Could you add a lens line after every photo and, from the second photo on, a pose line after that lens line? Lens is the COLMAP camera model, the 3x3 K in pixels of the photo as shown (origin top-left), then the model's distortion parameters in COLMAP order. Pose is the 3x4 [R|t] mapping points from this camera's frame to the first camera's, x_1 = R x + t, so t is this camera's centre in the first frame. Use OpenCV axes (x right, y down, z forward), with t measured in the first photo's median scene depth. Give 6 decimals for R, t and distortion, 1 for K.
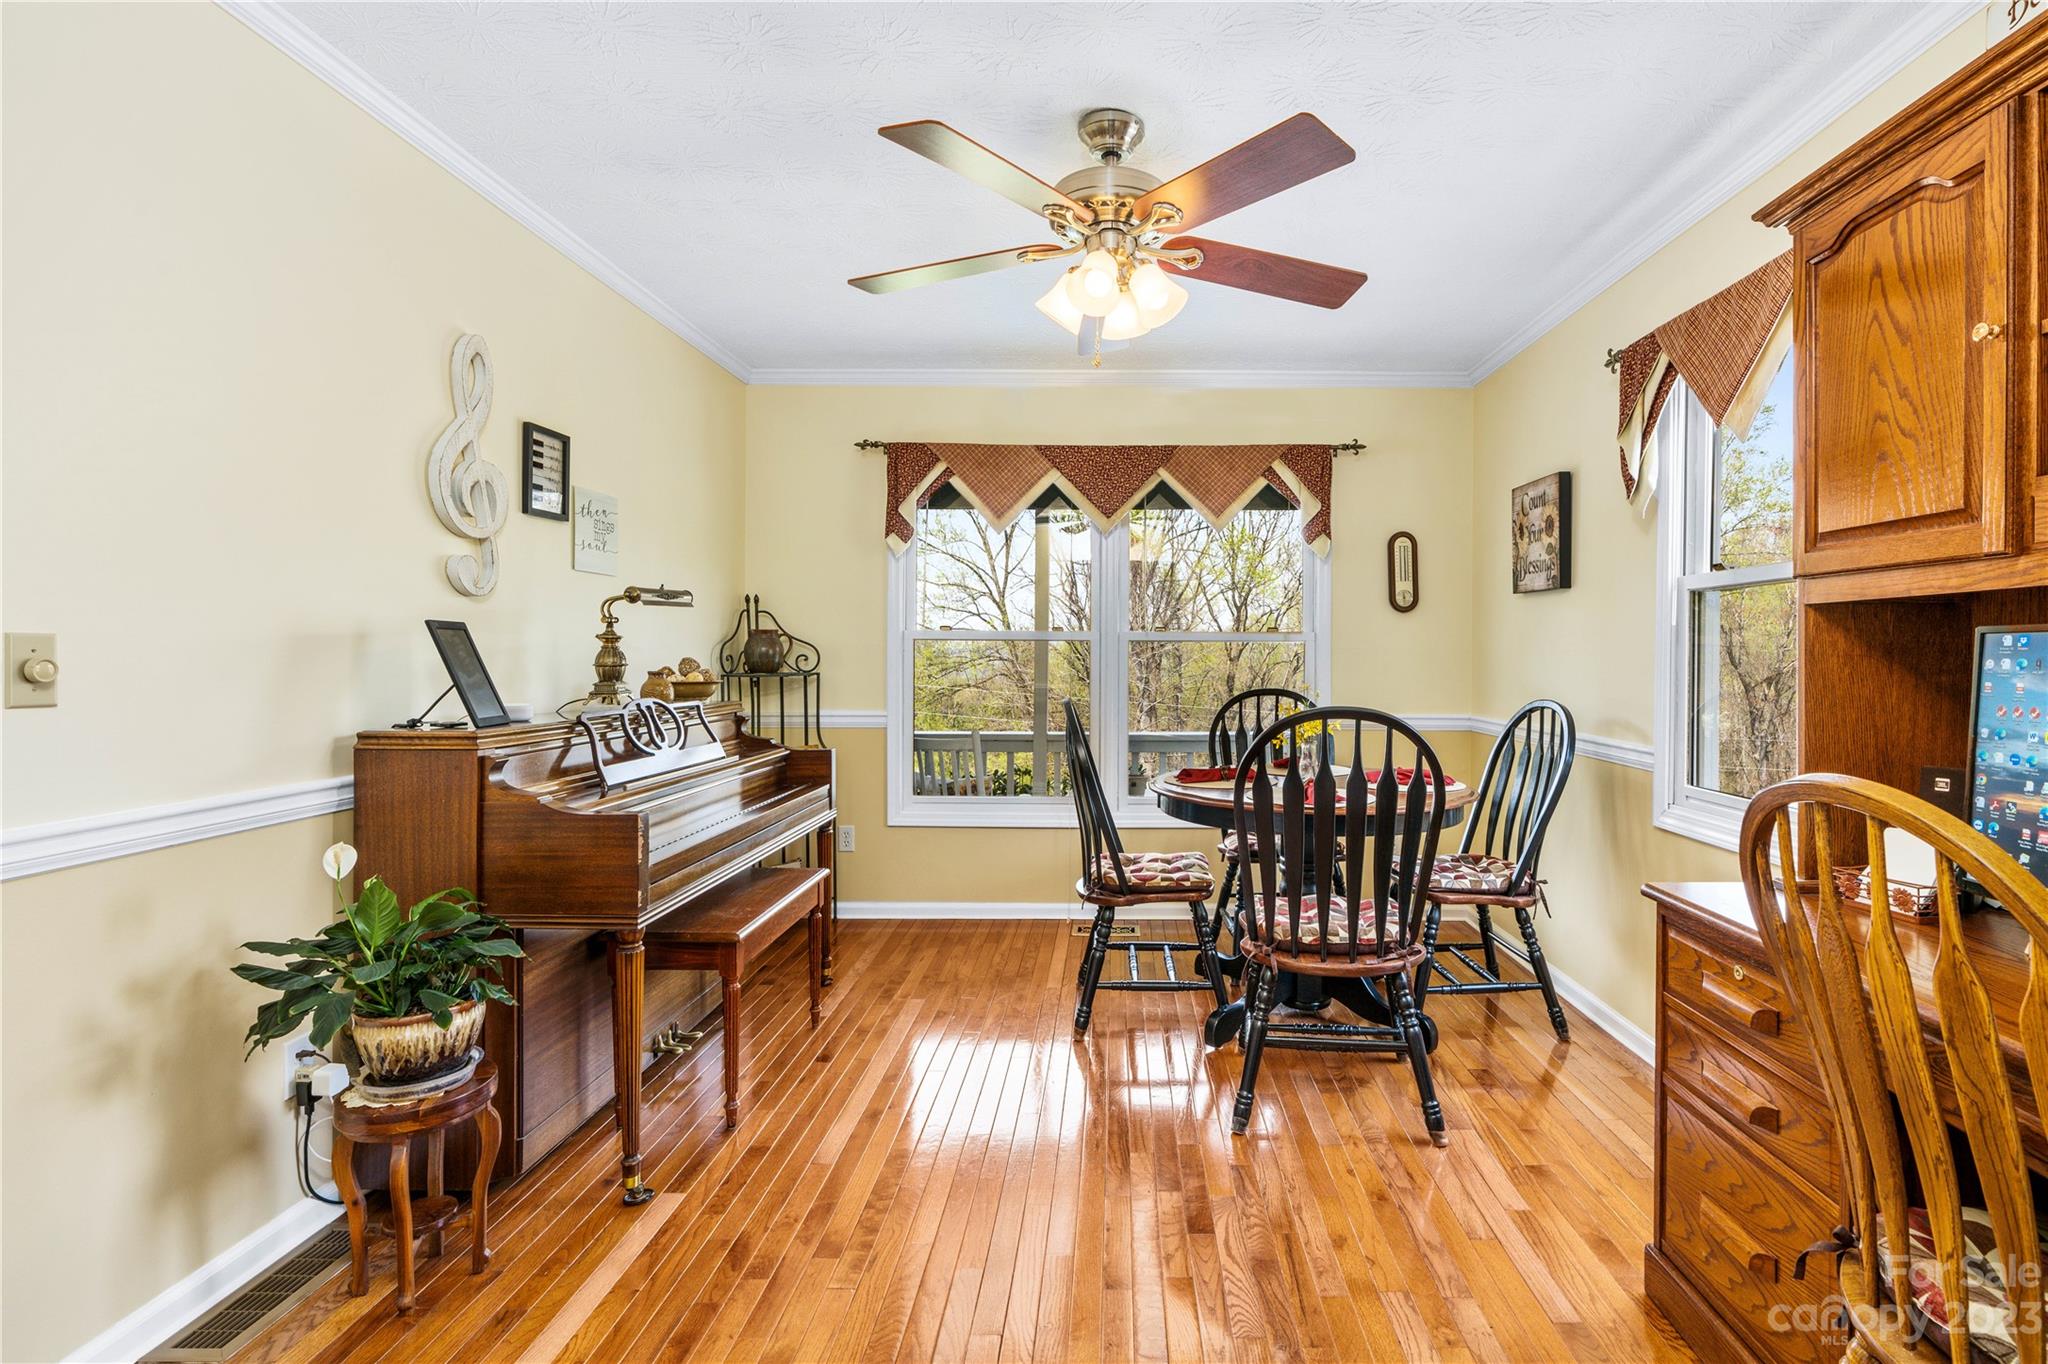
lens RADIAL K [[934.0, 0, 1026.7], [0, 934.0, 663.9], [0, 0, 1]] dist [-0.016377, 0.008764]
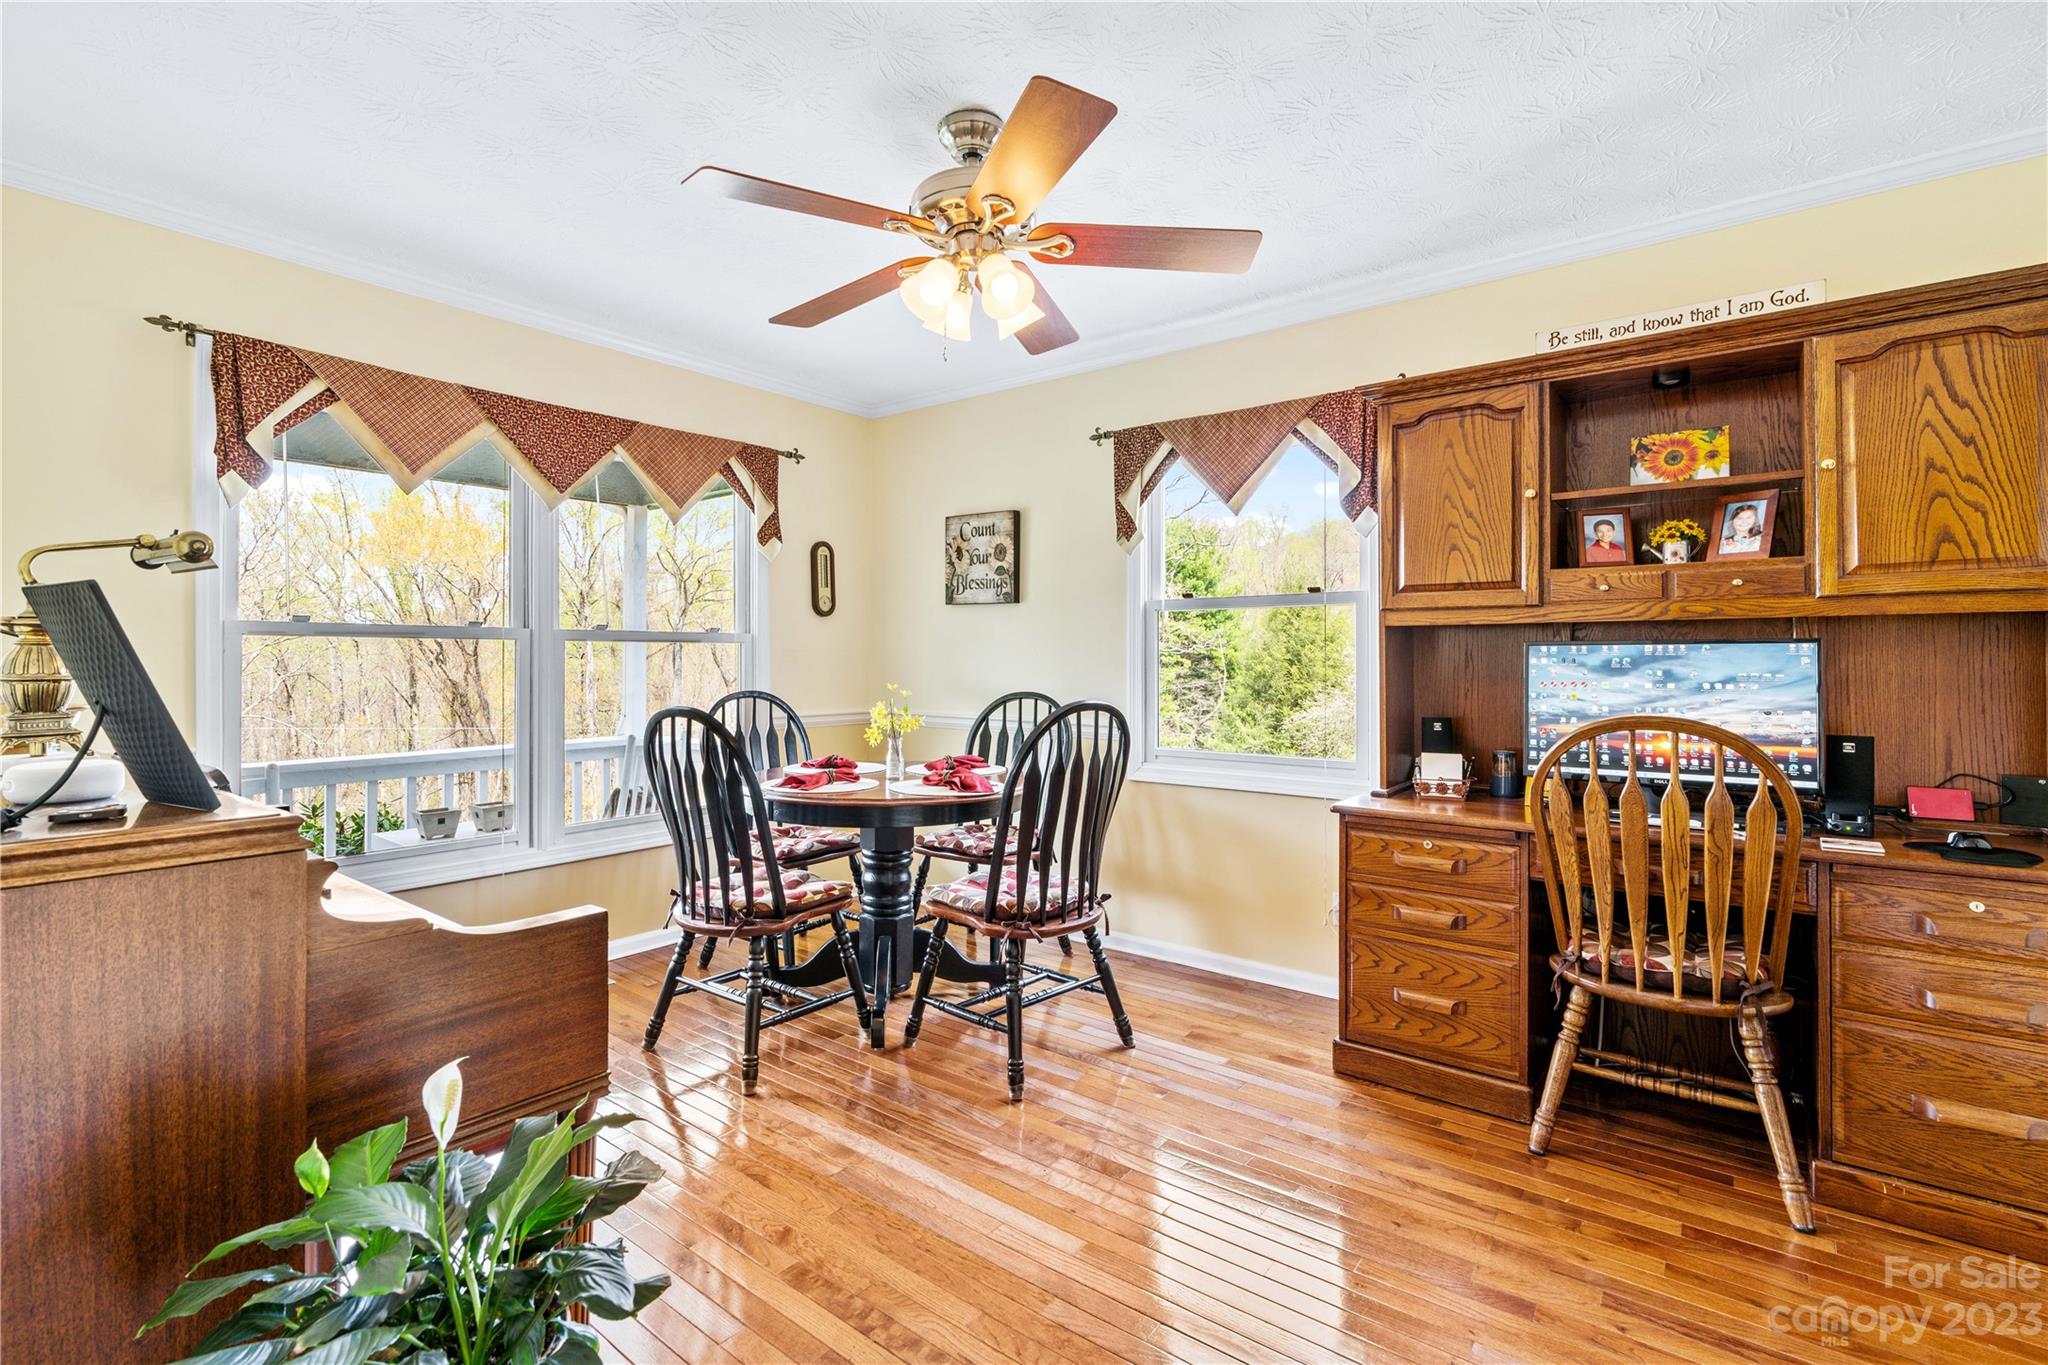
lens RADIAL K [[934.0, 0, 1026.7], [0, 934.0, 664.4], [0, 0, 1]] dist [-0.016377, 0.008764]
pose [[0.615423, -0.009153, 0.788144, -0.405368], [0.009610, 0.999945, 0.004109, -0.003639], [-0.788138, 0.005045, 0.615477, 0.211095]]
